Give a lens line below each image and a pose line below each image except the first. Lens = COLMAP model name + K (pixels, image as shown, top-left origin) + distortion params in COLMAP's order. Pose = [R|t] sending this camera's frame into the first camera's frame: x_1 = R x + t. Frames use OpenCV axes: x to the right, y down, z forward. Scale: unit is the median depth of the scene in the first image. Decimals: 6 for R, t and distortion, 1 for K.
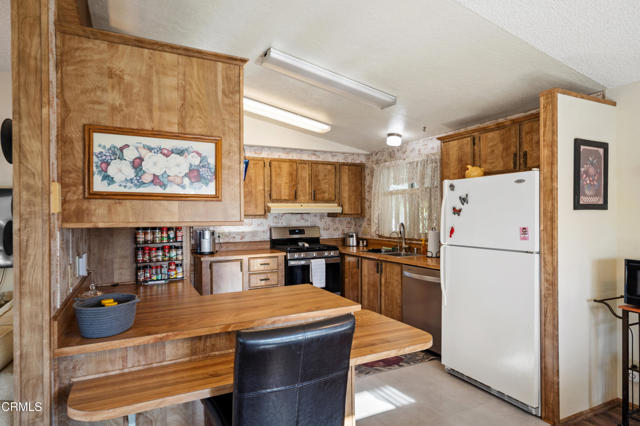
lens RADIAL K [[373.5, 0, 322.5], [0, 373.5, 215.7], [0, 0, 1]] dist [0.012199, -0.001656]
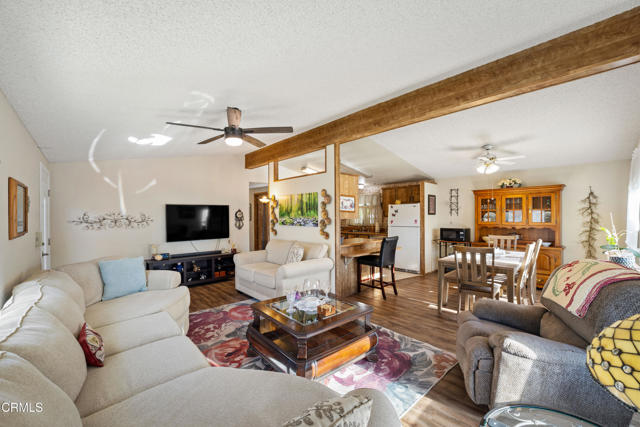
lens RADIAL K [[255.7, 0, 323.2], [0, 255.7, 216.5], [0, 0, 1]] dist [-0.018939, -0.000320]
pose [[0.961167, -0.000582, 0.275968, -0.846946], [0.001546, 0.999993, -0.003273, 0.007143], [-0.275964, 0.003572, 0.961161, -0.929437]]
